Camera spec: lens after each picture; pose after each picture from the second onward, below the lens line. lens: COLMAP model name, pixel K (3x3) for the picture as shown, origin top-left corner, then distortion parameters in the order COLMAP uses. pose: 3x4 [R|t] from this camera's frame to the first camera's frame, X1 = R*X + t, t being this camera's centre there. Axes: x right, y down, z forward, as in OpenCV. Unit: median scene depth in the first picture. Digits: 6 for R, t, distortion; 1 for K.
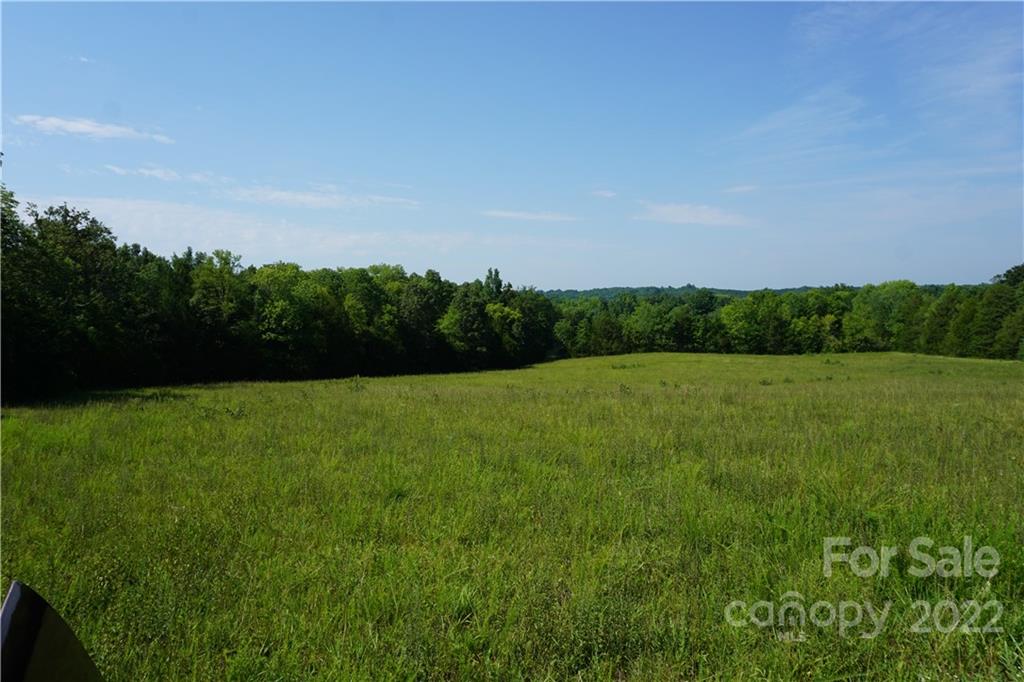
lens RADIAL K [[692.6, 0, 510.8], [0, 692.6, 345.4], [0, 0, 1]] dist [-0.049943, 0.035429]
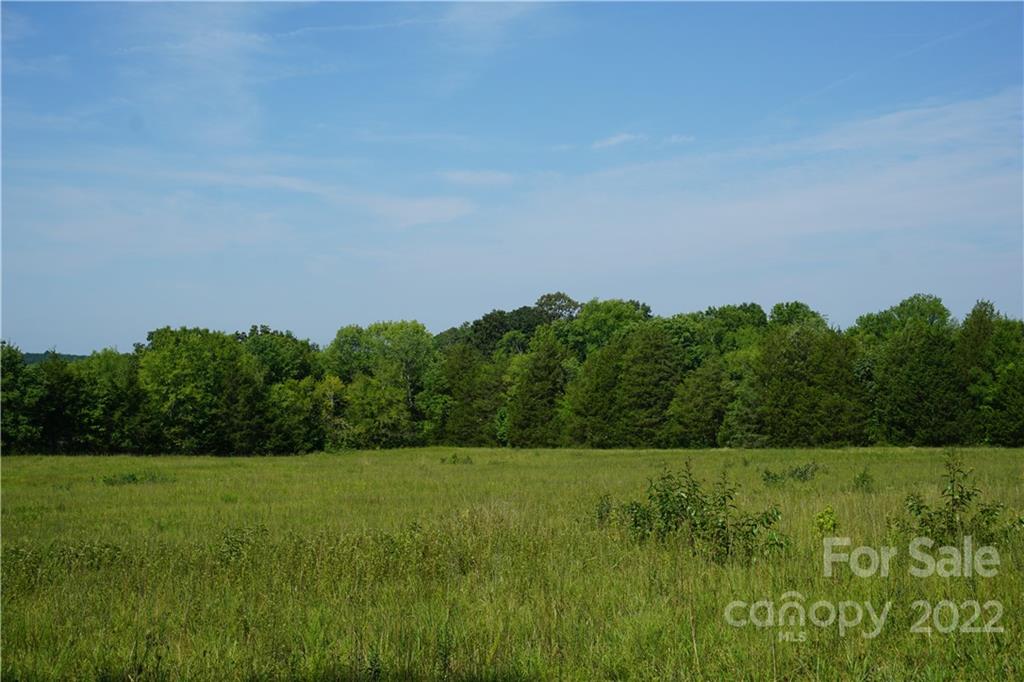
lens RADIAL K [[1306.7, 0, 512.0], [0, 1306.7, 341.0], [0, 0, 1]] dist [0.001113, -0.058305]
pose [[0.665655, 0.049220, 0.744635, -0.200657], [0.022340, 0.996061, -0.085810, 0.017415], [-0.745926, 0.073755, 0.661933, 0.274643]]
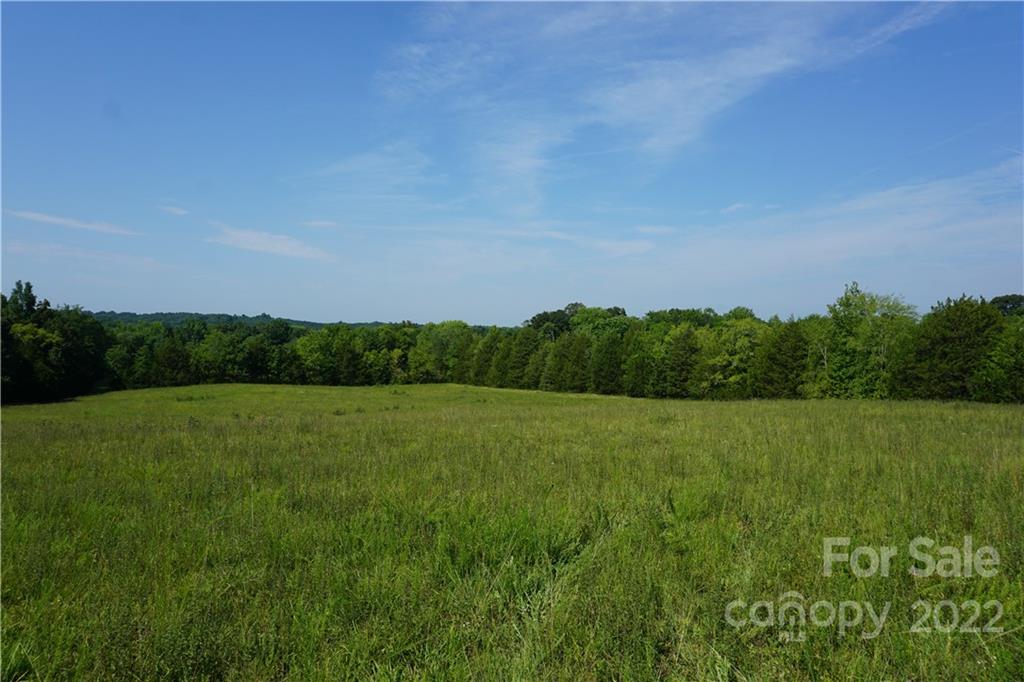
lens RADIAL K [[693.2, 0, 512.1], [0, 693.2, 344.5], [0, 0, 1]] dist [-0.045222, 0.037819]
pose [[0.825425, 0.033400, 0.563522, -0.002124], [-0.007072, 0.998782, -0.048839, 0.000296], [-0.564467, 0.036328, 0.824656, -0.003976]]
